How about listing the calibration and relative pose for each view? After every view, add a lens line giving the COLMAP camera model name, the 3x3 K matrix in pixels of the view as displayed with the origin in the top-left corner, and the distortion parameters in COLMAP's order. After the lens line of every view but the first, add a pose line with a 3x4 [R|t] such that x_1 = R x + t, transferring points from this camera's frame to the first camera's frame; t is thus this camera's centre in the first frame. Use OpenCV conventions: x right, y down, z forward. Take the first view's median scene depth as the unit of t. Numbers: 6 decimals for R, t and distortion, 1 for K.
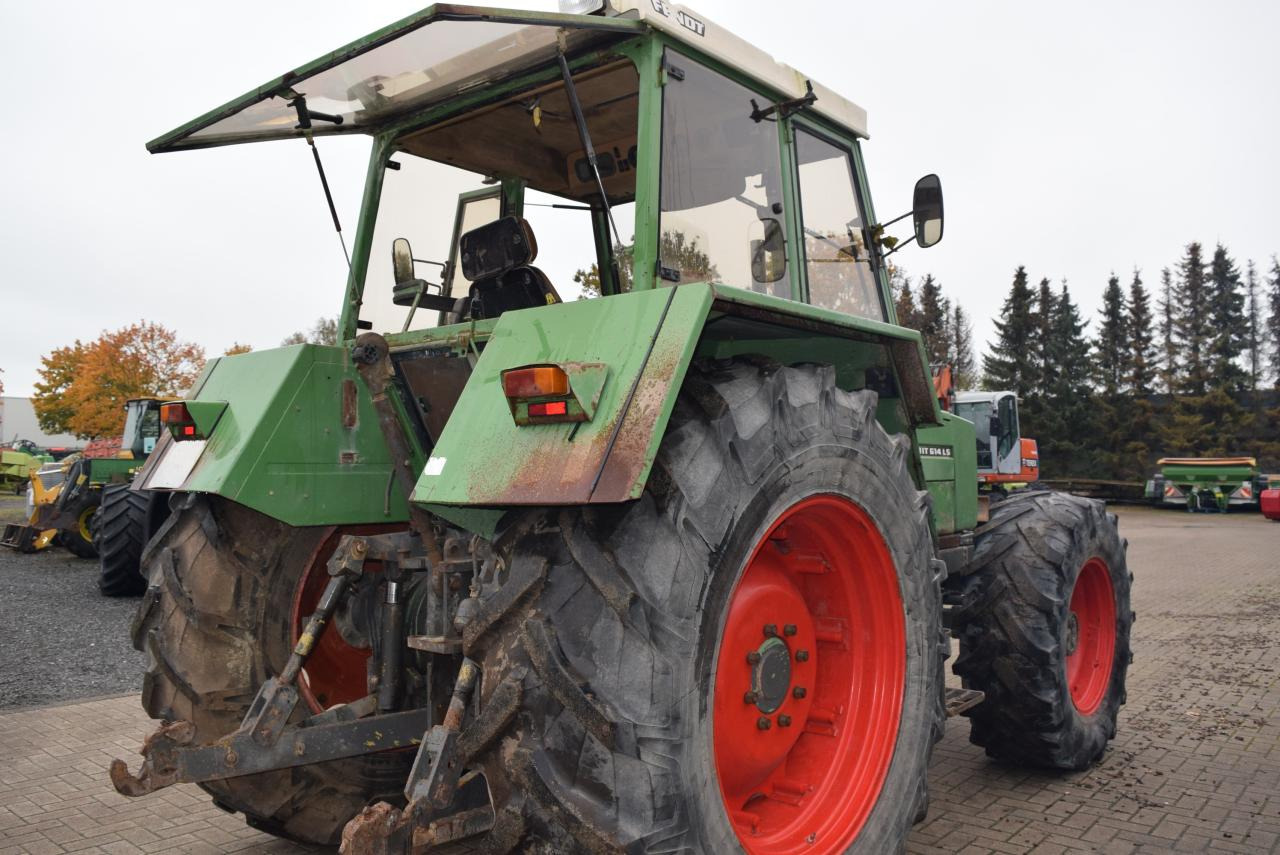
lens RADIAL K [[1004.7, 0, 640.8], [0, 1004.7, 429.8], [0, 0, 1]] dist [-0.079661, -0.000505]
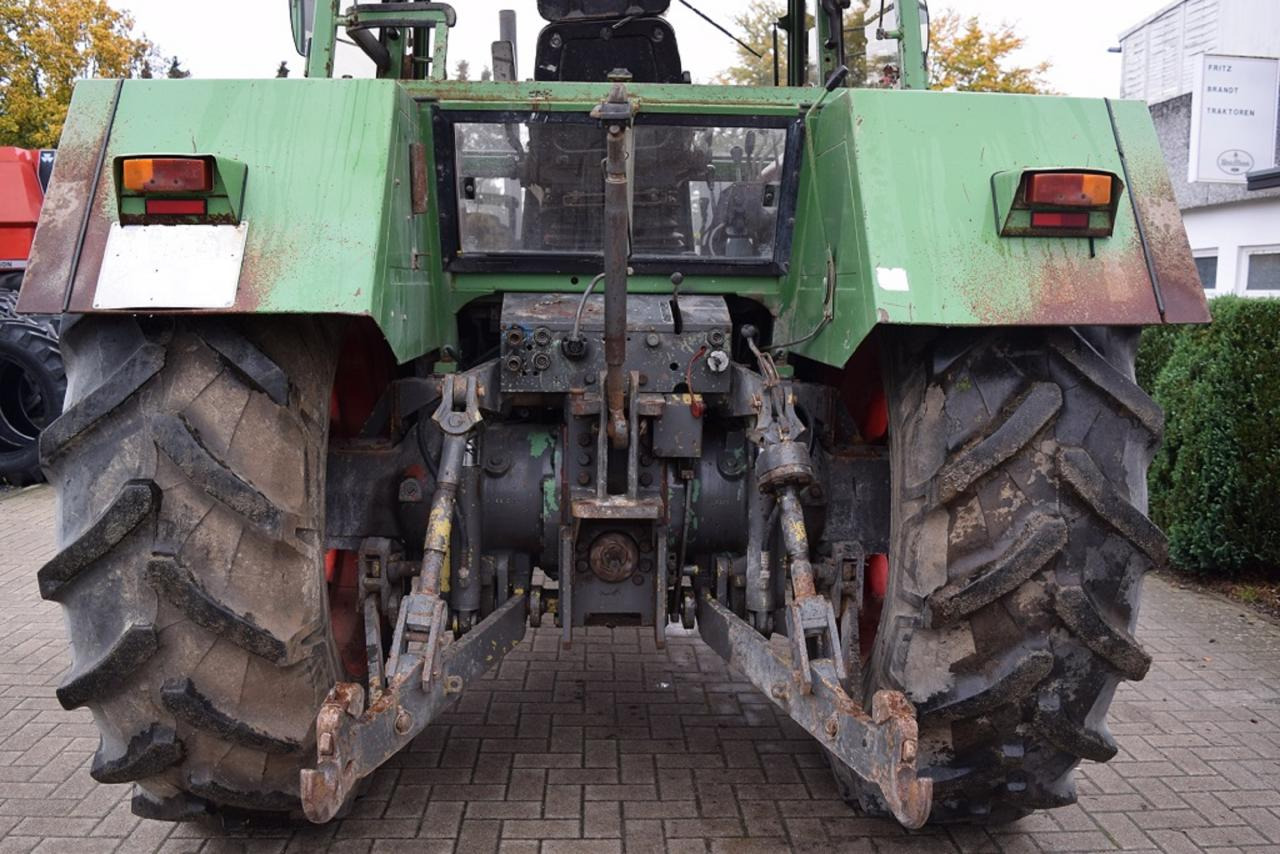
lens RADIAL K [[1082.5, 0, 643.0], [0, 1082.5, 423.0], [0, 0, 1]] dist [-0.081218, 0.011256]
pose [[0.732976, -0.072961, 0.676331, -0.878506], [-0.041280, 0.987629, 0.151281, 0.025912], [-0.679001, -0.138804, 0.720896, 0.461074]]
